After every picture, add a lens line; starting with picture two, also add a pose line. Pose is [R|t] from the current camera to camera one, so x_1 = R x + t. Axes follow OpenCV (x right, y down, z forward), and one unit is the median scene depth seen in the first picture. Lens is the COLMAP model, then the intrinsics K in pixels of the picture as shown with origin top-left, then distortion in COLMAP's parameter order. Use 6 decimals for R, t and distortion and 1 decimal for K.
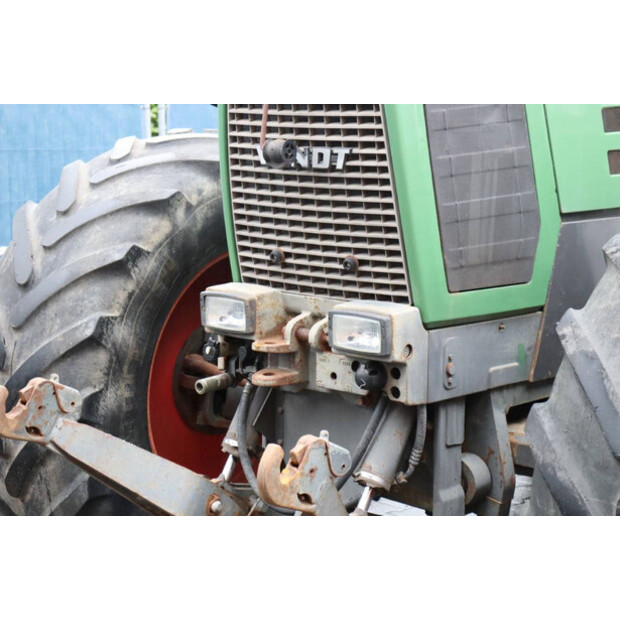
lens RADIAL K [[1448.6, 0, 310.0], [0, 1448.6, 310.0], [0, 0, 1]] dist [0.393585, 0.455147]
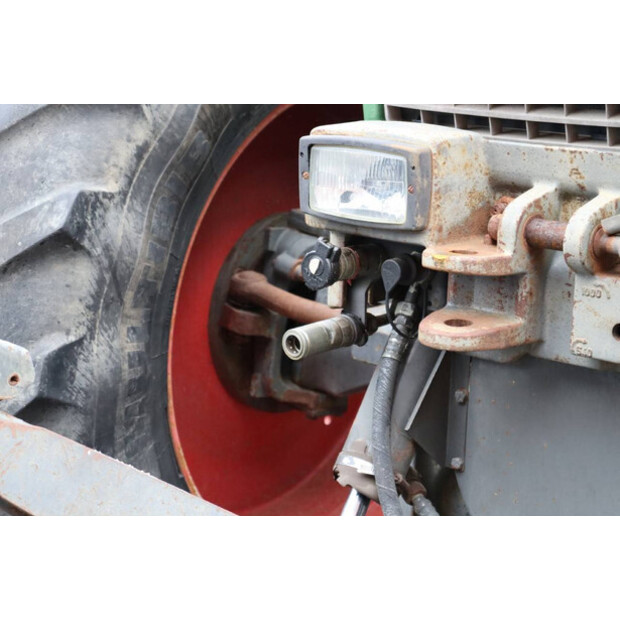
lens RADIAL K [[1448.6, 0, 310.0], [0, 1448.6, 310.0], [0, 0, 1]] dist [0.393585, 0.455147]
pose [[0.999657, 0.022926, 0.012663, -0.077763], [-0.023609, 0.998108, 0.056763, 0.015941], [-0.011337, -0.057043, 0.998307, 0.547864]]
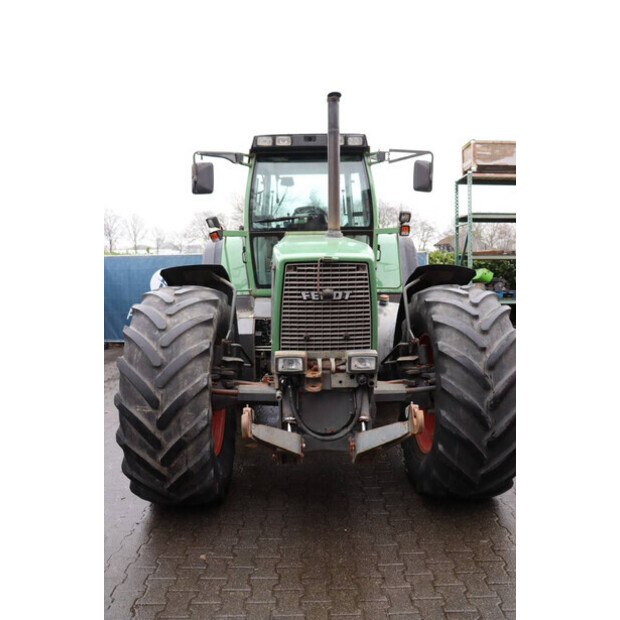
lens RADIAL K [[513.2, 0, 310.0], [0, 513.2, 310.0], [0, 0, 1]] dist [-0.173352, 0.001052]
pose [[0.721726, -0.085404, 0.686890, -0.589767], [0.116460, 0.993195, 0.001121, -0.081029], [-0.682311, 0.079186, 0.726761, 0.376708]]
